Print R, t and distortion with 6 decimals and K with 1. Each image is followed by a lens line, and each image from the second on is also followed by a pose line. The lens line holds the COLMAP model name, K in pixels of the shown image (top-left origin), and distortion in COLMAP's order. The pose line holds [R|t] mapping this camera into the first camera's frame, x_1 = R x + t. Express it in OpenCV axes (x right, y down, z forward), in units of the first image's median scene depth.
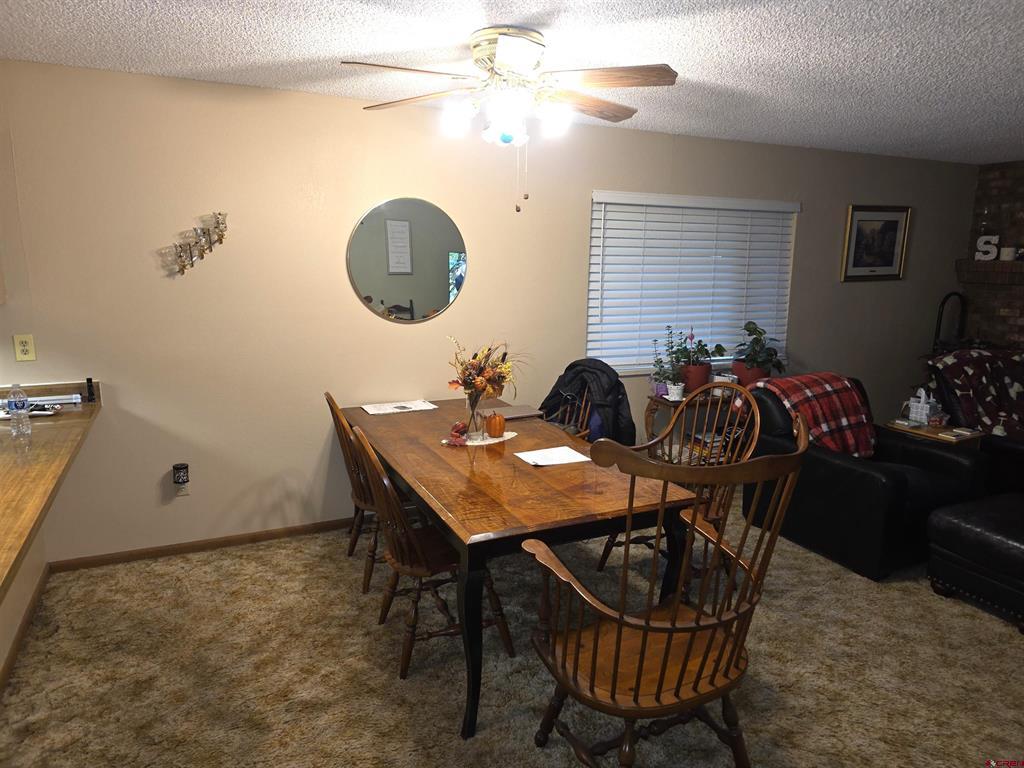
lens RADIAL K [[685.4, 0, 512.0], [0, 685.4, 384.0], [0, 0, 1]] dist [0.073645, -0.071058]
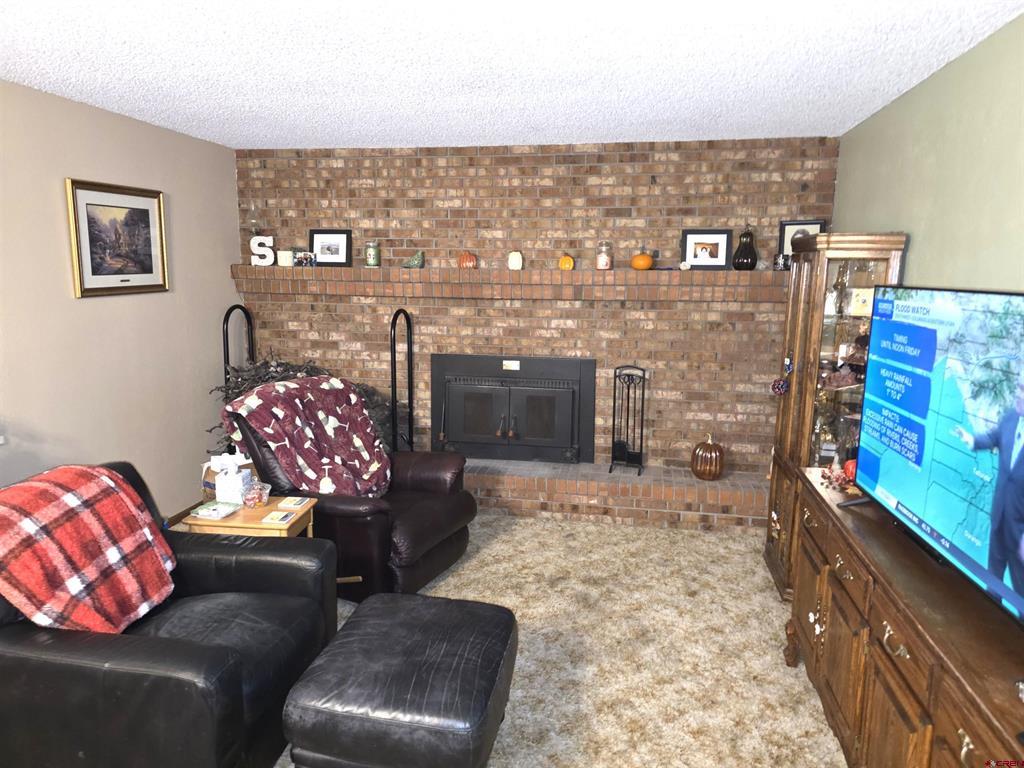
lens RADIAL K [[685.4, 0, 512.0], [0, 685.4, 384.0], [0, 0, 1]] dist [0.073645, -0.071058]
pose [[0.576512, -0.140251, 0.804962, 0.203607], [0.147583, 0.986829, 0.066240, -0.060517], [-0.803650, 0.080611, 0.589617, 0.354030]]
